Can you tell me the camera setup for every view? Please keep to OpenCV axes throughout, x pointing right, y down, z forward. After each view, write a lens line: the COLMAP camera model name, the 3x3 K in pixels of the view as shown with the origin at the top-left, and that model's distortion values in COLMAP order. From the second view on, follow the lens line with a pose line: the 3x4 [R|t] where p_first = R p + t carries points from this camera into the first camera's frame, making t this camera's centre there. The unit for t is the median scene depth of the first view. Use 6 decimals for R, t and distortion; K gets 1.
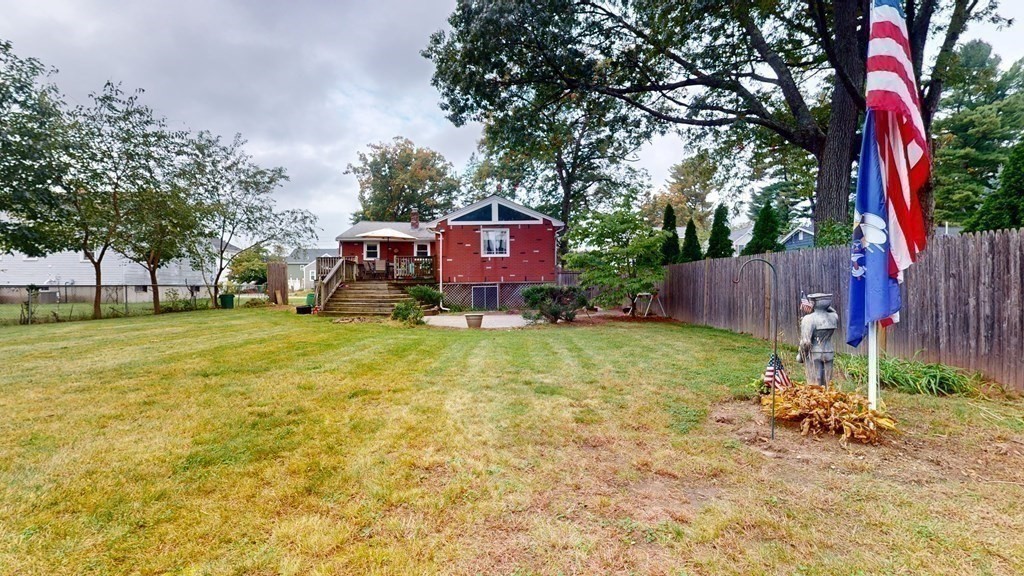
lens RADIAL K [[426.1, 0, 512.5], [0, 426.1, 290.0], [0, 0, 1]] dist [-0.000003, 0.000077]
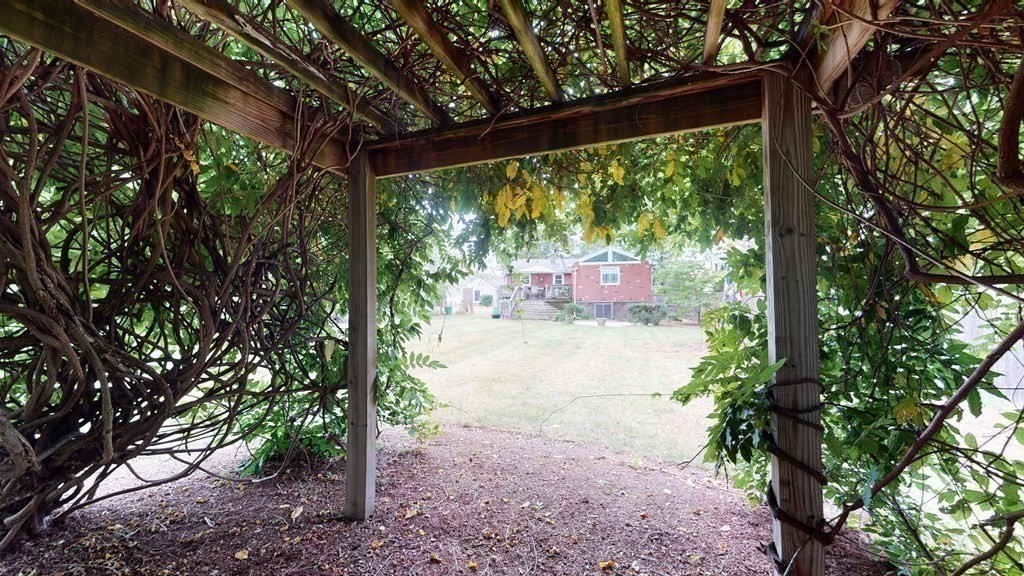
lens RADIAL K [[376.9, 0, 513.3], [0, 376.9, 289.9], [0, 0, 1]] dist [0.000098, 0.000007]
pose [[0.961288, 0.002189, -0.275538, -0.001431], [-0.014494, 0.998986, -0.042631, 0.003679], [0.275165, 0.044974, 0.960344, -0.405194]]
